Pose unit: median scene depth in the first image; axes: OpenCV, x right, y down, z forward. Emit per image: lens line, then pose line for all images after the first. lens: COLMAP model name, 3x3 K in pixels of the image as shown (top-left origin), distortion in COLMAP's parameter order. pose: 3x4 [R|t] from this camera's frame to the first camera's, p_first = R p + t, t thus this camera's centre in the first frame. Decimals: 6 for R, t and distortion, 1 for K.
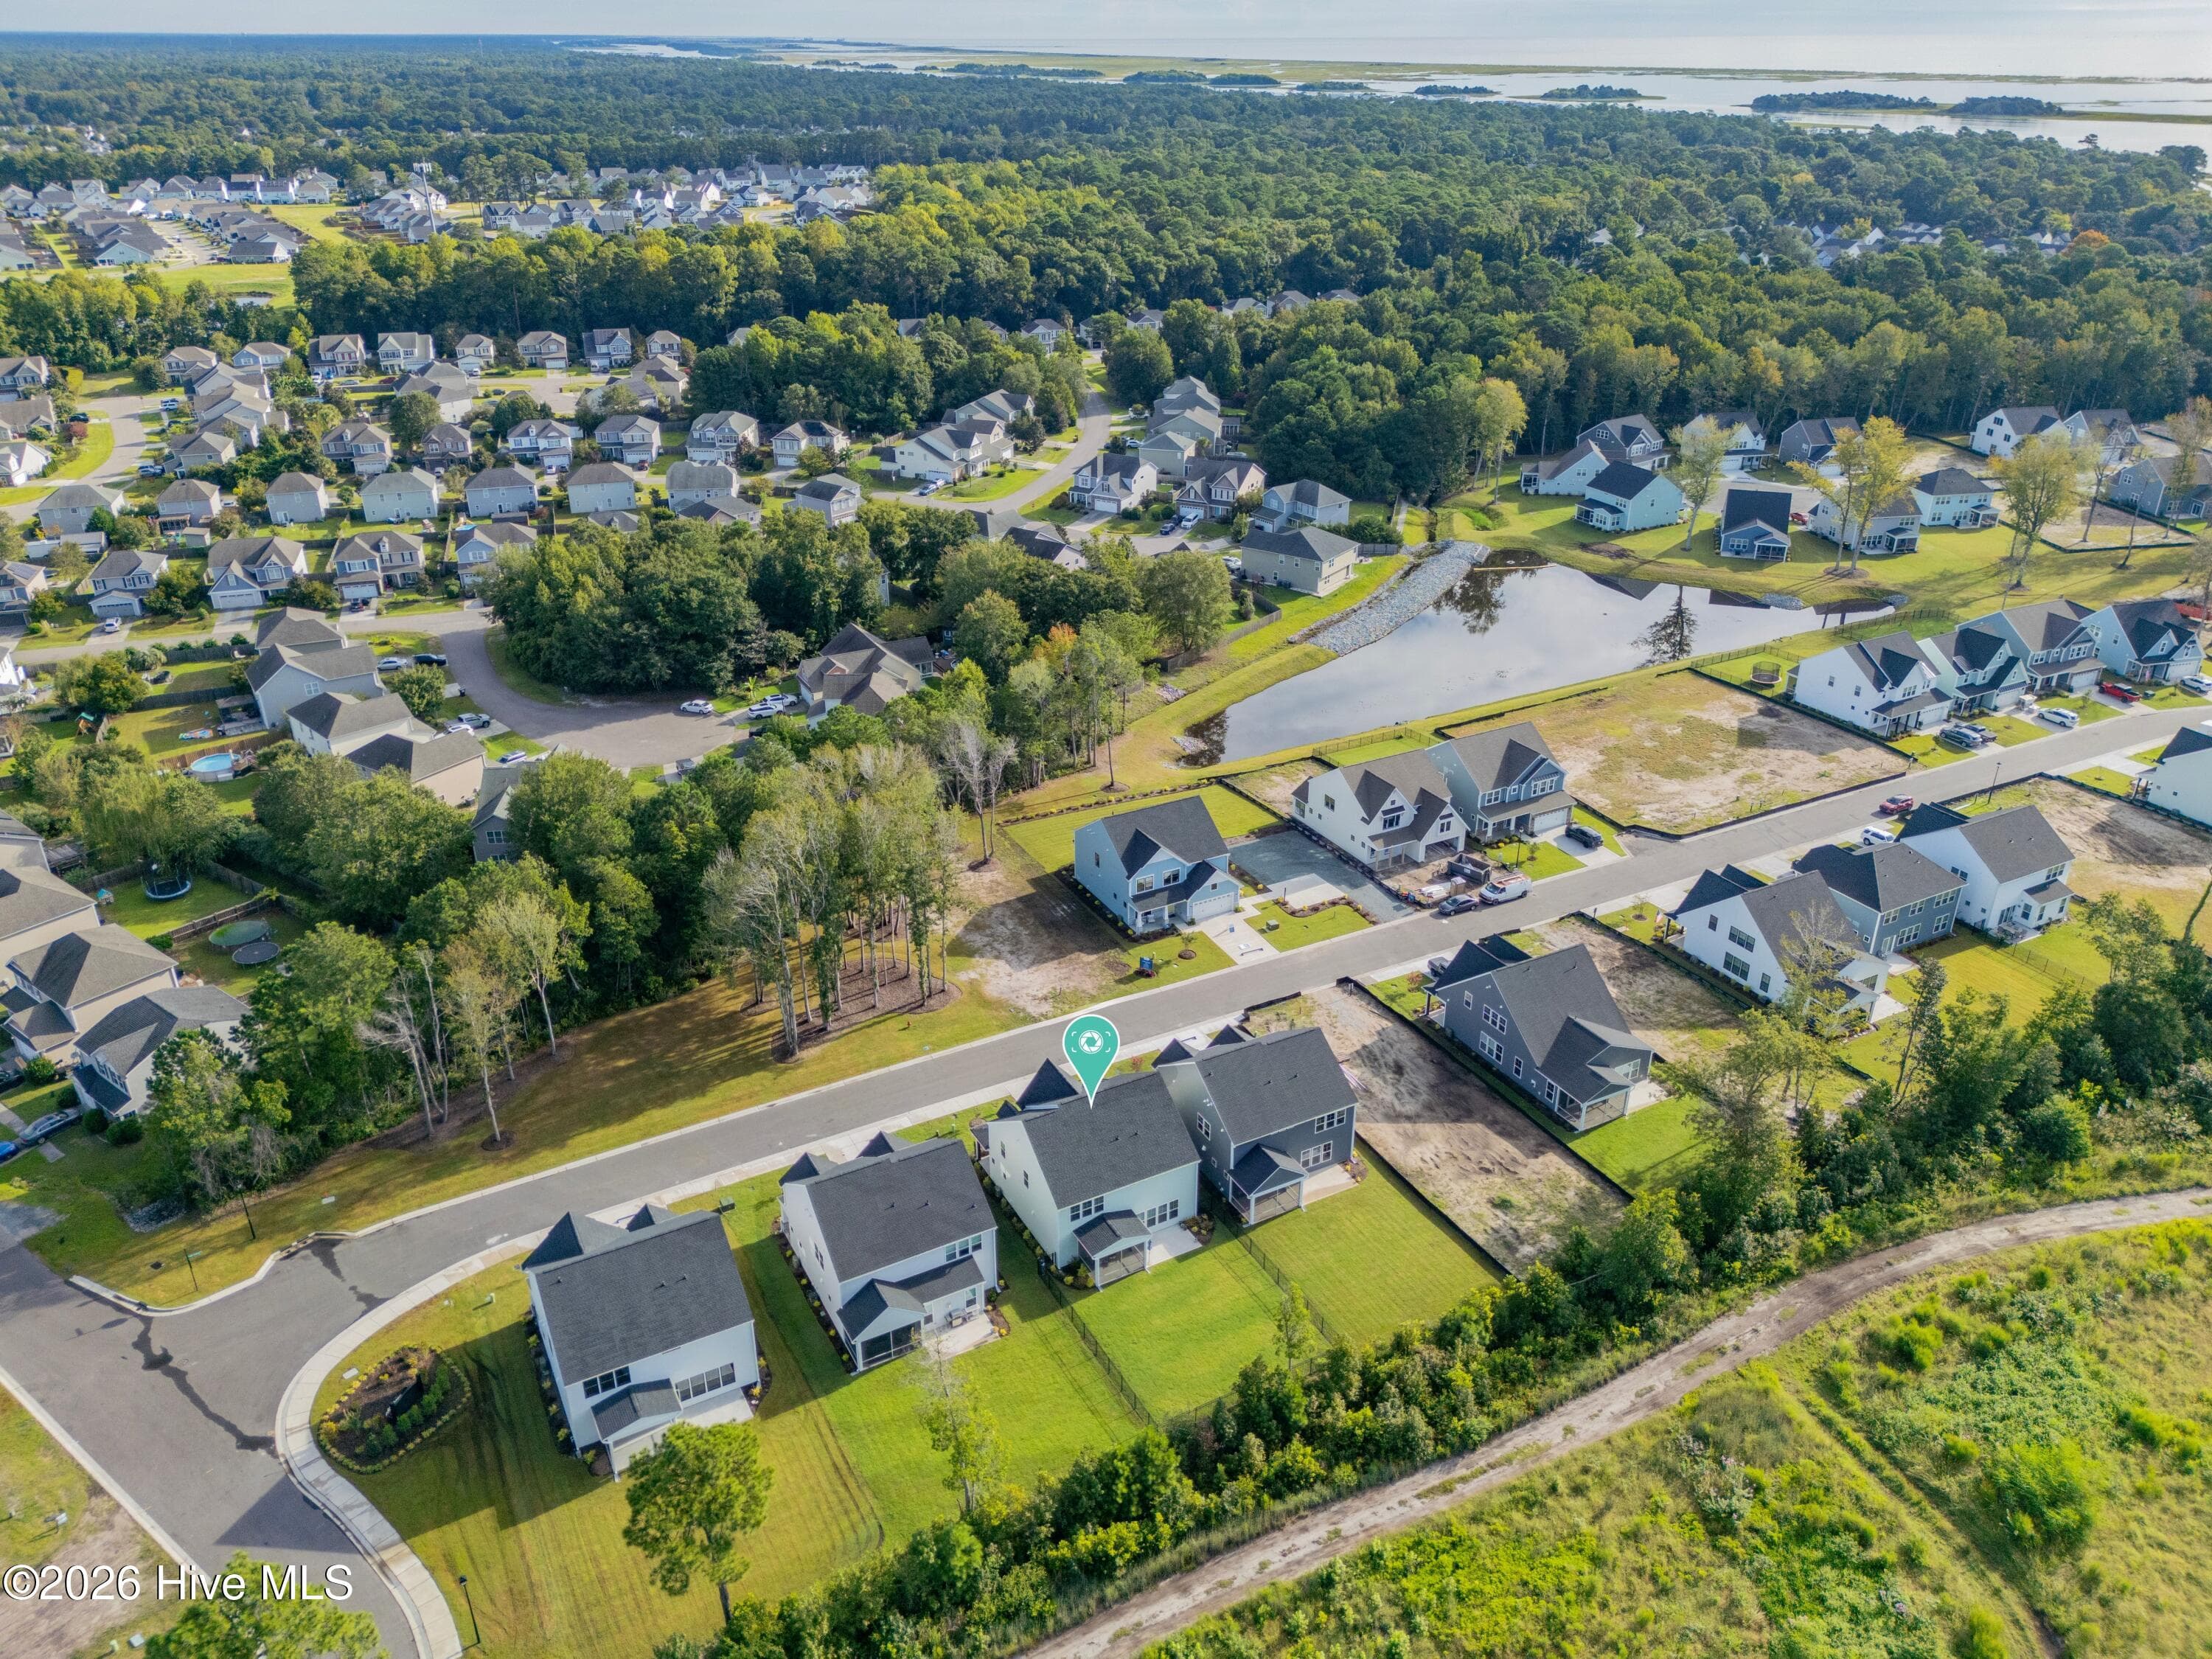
lens RADIAL K [[1603.6, 0, 1106.0], [0, 1603.6, 829.5], [0, 0, 1]] dist [0.084957, -0.084756]
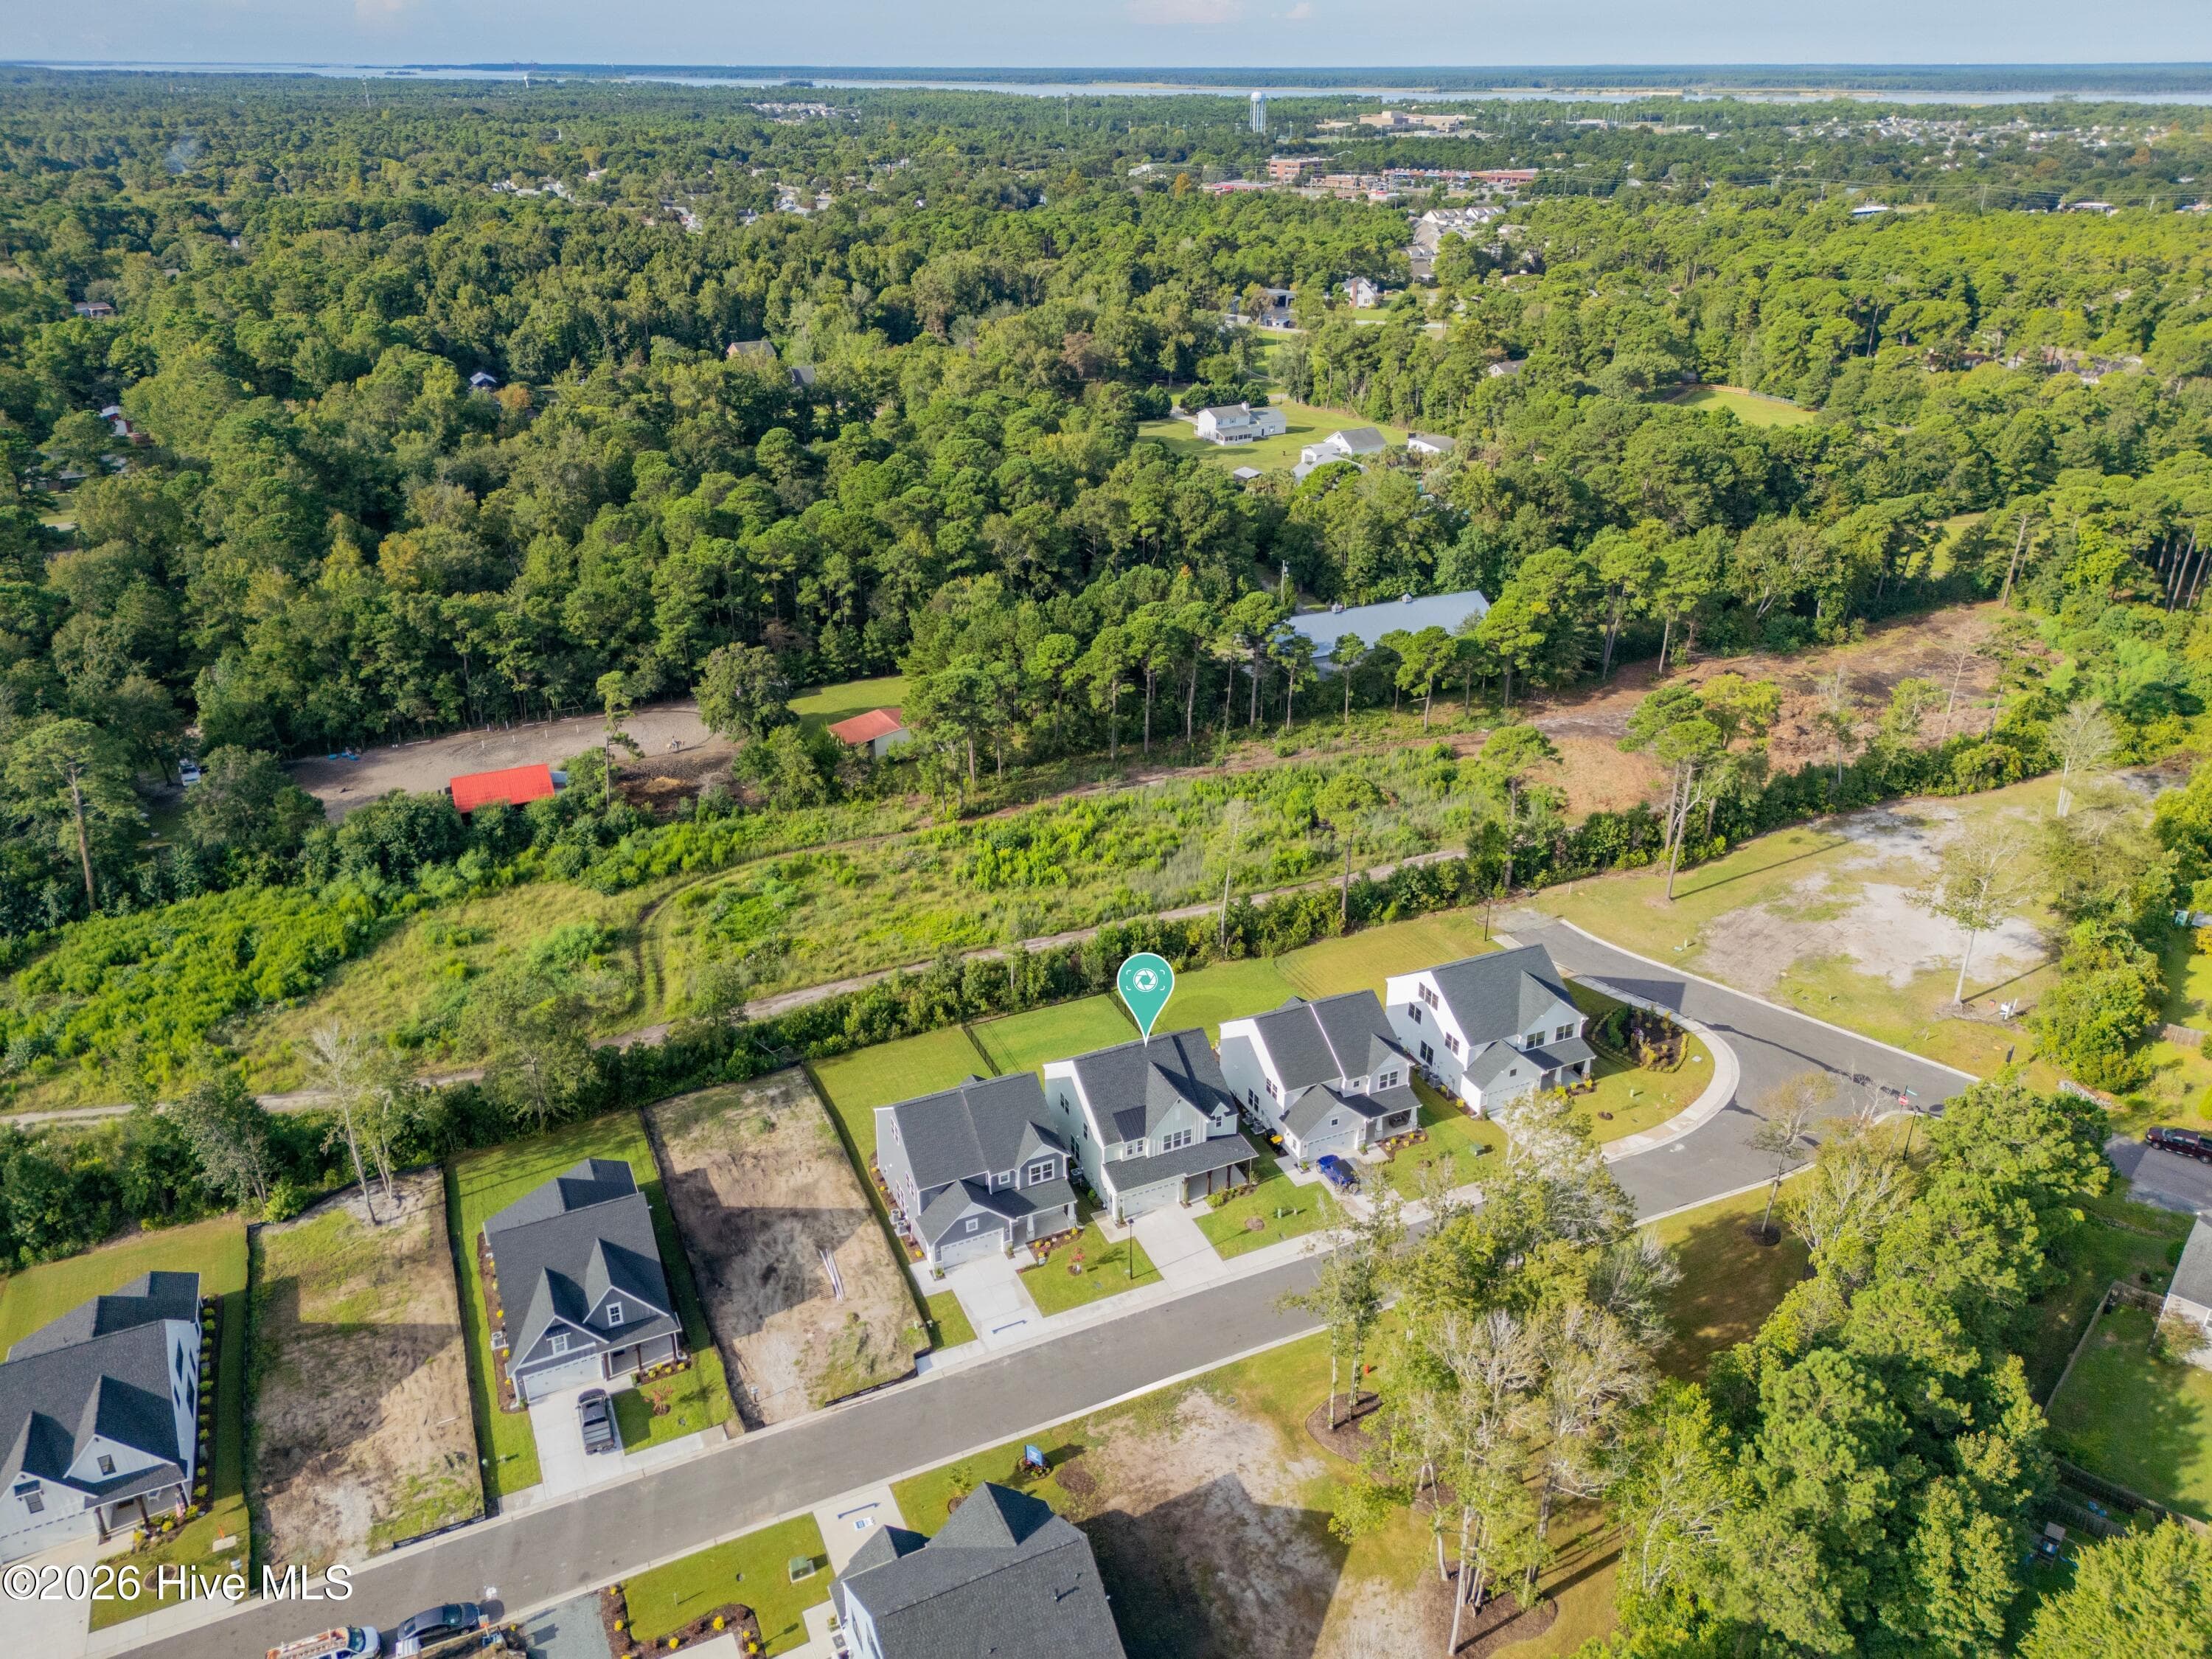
lens RADIAL K [[1603.6, 0, 1106.0], [0, 1603.6, 829.5], [0, 0, 1]] dist [0.084957, -0.084756]
pose [[-0.998339, -0.022047, 0.053234, -0.024302], [0.027572, 0.628461, 0.777353, -0.429864], [-0.050593, 0.777529, -0.626809, 0.876766]]
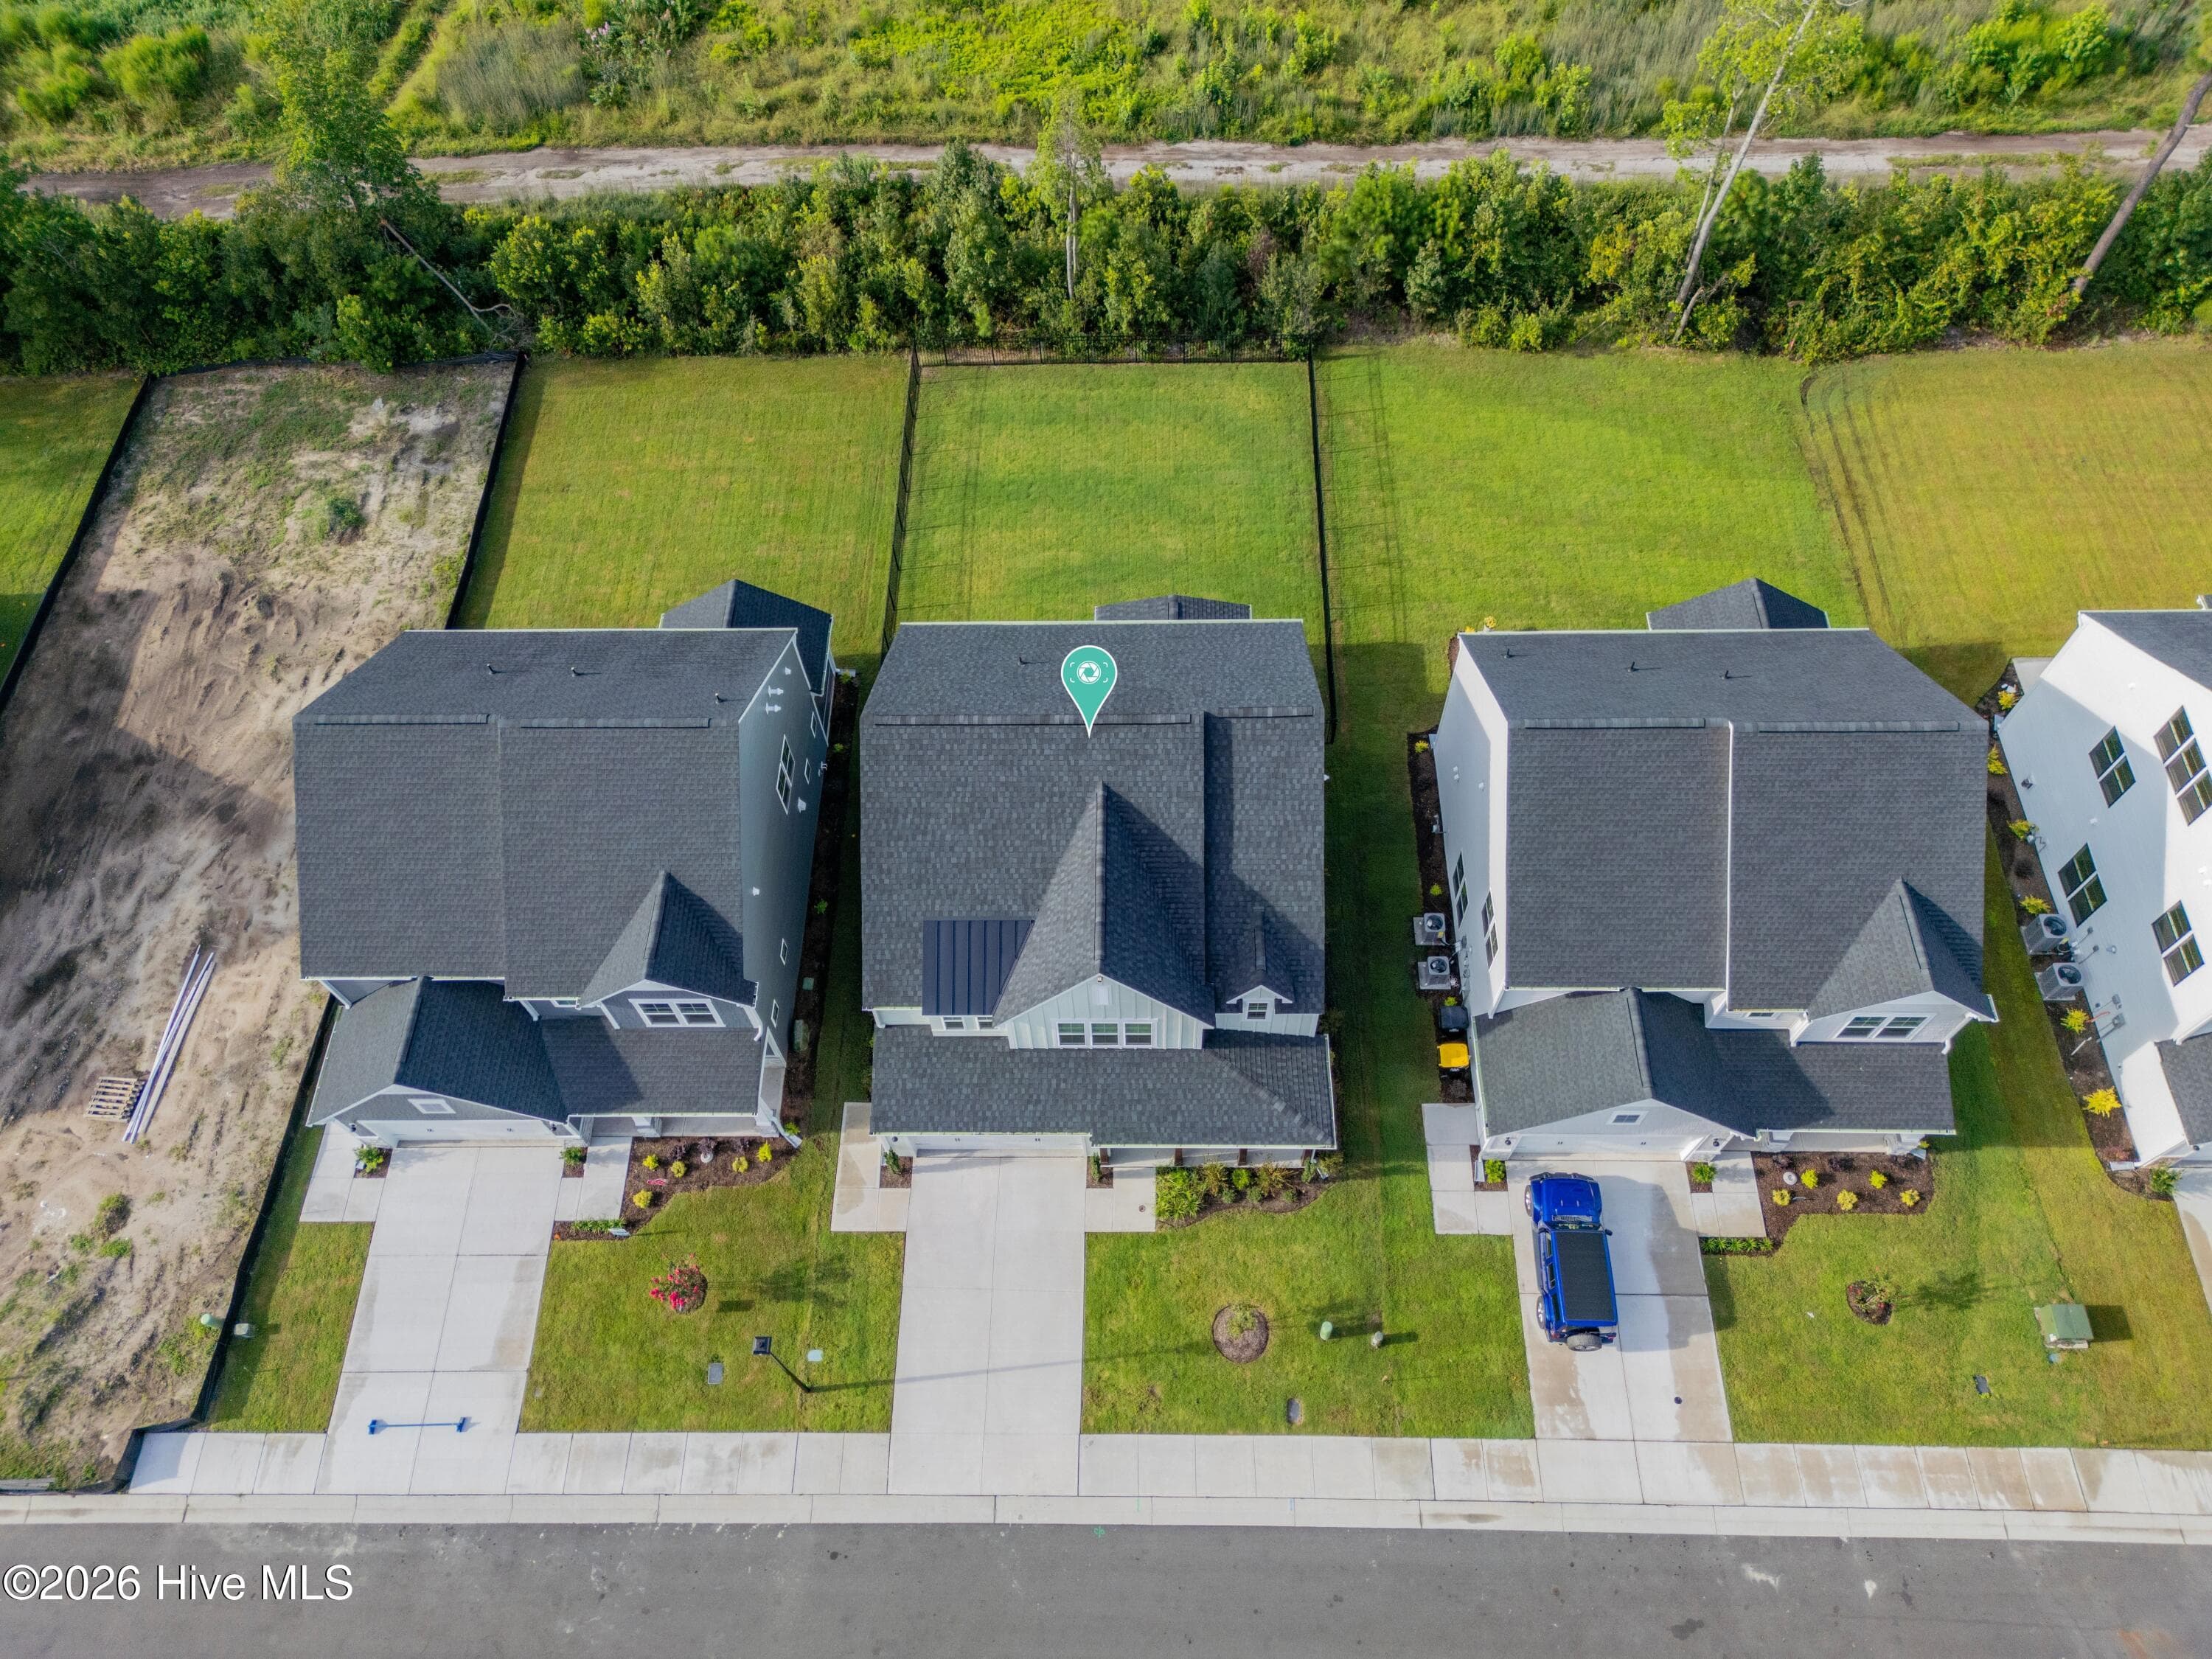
lens RADIAL K [[1597.3, 0, 1106.0], [0, 1597.3, 829.5], [0, 0, 1]] dist [0.063709, -0.060773]
pose [[-0.877793, -0.397312, 0.267623, -0.063697], [0.235158, 0.129332, 0.963314, -0.089498], [-0.417348, 0.908525, -0.020095, 0.575736]]
